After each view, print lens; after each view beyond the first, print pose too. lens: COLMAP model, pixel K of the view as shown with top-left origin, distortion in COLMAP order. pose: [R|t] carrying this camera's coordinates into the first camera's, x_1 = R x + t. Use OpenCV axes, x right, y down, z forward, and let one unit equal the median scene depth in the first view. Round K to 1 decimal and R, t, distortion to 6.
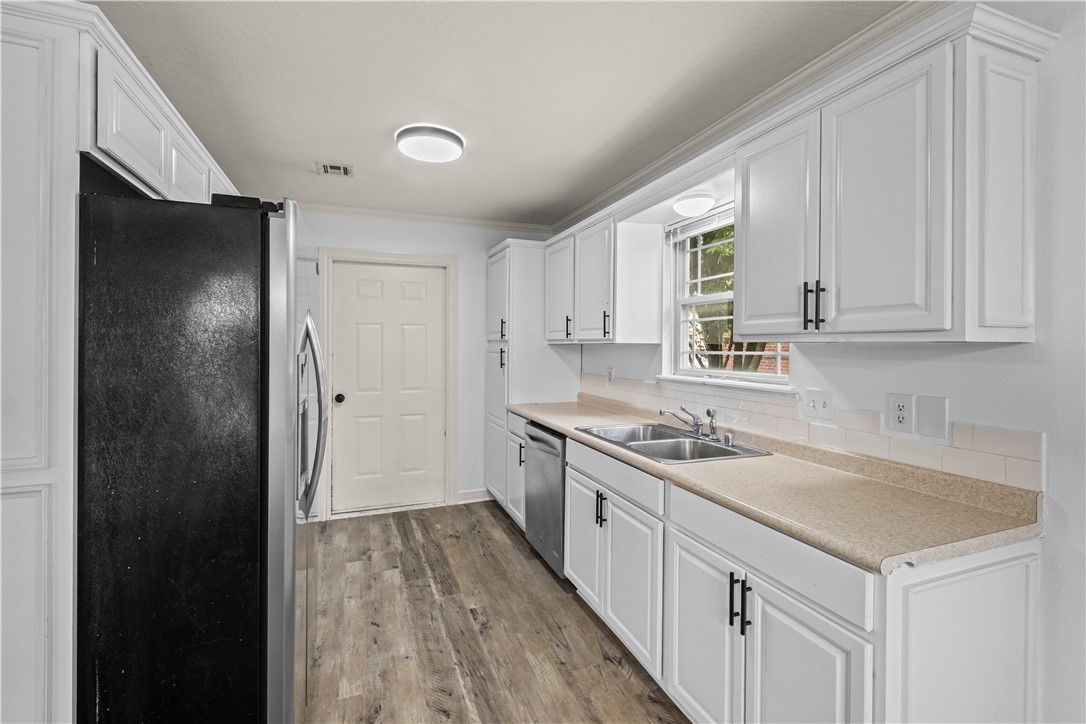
lens RADIAL K [[468.4, 0, 541.7], [0, 468.4, 346.7], [0, 0, 1]] dist [-0.001795, -0.003429]
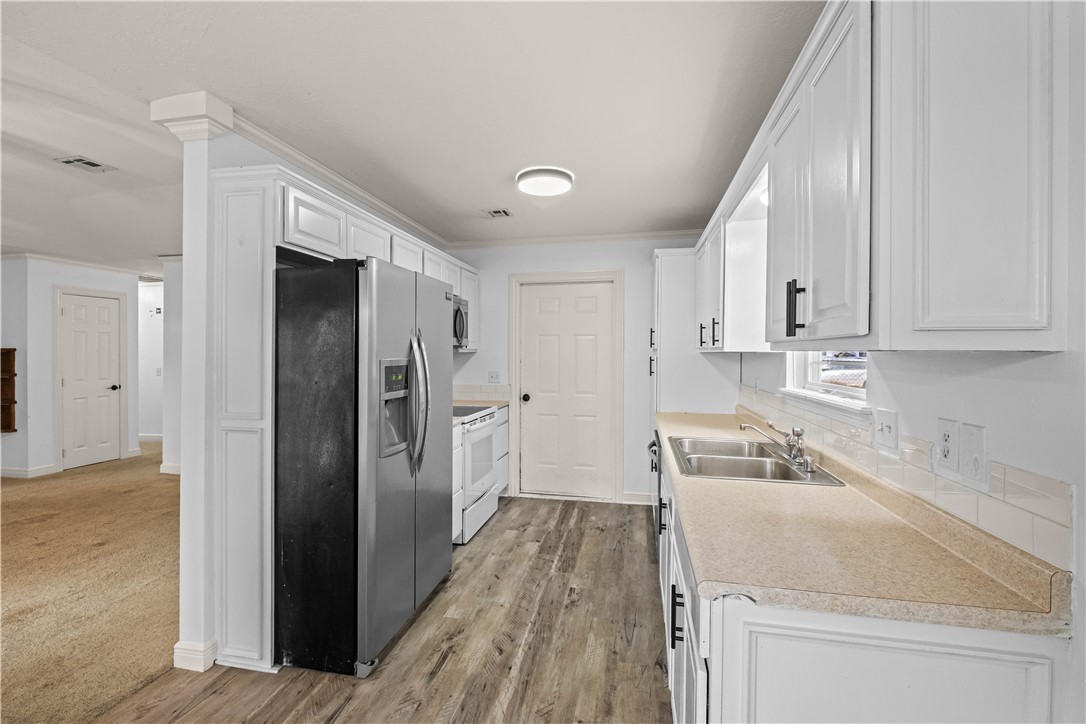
lens RADIAL K [[468.4, 0, 545.8], [0, 468.4, 355.3], [0, 0, 1]] dist [-0.001795, -0.003429]
pose [[0.844084, 0.002956, -0.536203, 0.419325], [-0.002936, 0.999995, 0.000892, -0.000445], [0.536203, 0.000821, 0.844089, 0.013687]]
